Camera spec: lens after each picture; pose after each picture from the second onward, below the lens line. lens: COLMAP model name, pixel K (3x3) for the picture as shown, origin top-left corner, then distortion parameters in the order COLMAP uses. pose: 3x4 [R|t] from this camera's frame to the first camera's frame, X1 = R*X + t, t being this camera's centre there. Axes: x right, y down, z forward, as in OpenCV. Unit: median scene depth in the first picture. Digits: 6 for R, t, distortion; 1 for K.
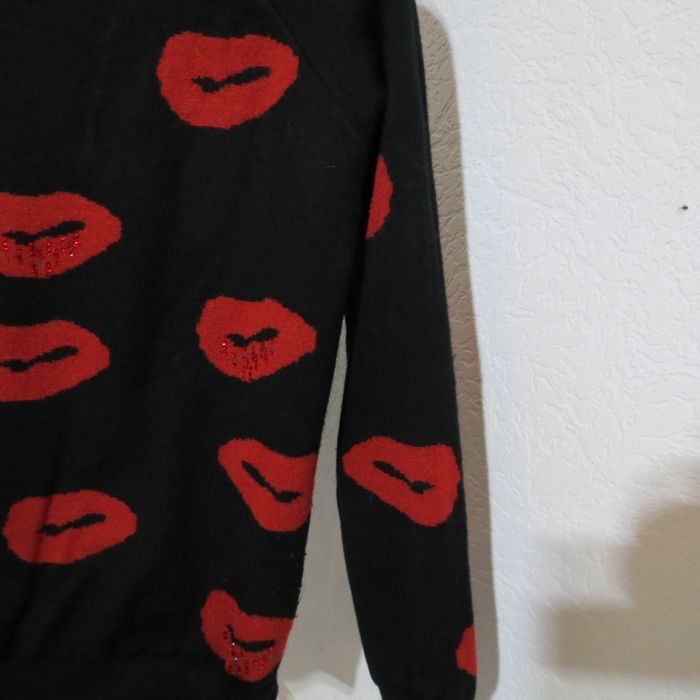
lens RADIAL K [[585.8, 0, 350.0], [0, 585.8, 350.0], [0, 0, 1]] dist [-0.012440, -0.001707]
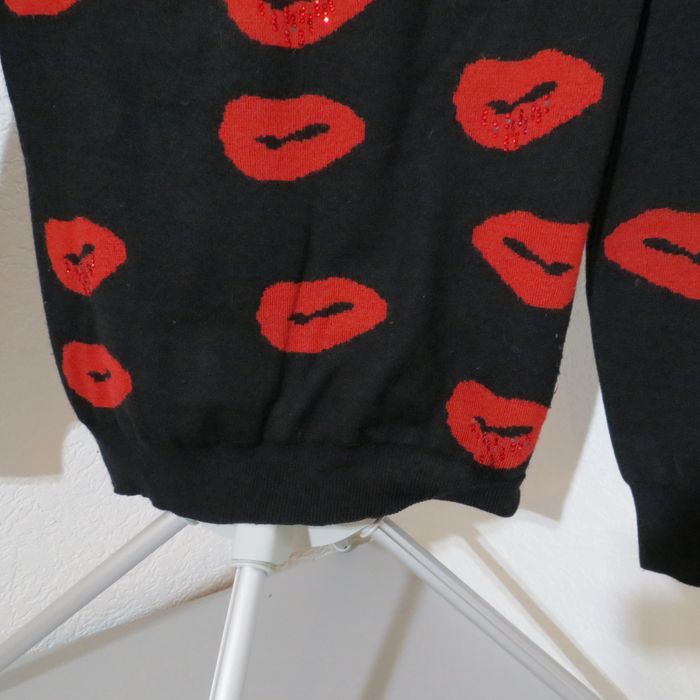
lens RADIAL K [[585.8, 0, 350.0], [0, 585.8, 350.0], [0, 0, 1]] dist [-0.012440, -0.001707]
pose [[0.991922, 0.001863, -0.126833, -0.306917], [0.009473, 0.996012, 0.088714, 0.281294], [0.126493, -0.089199, 0.987949, 0.014057]]
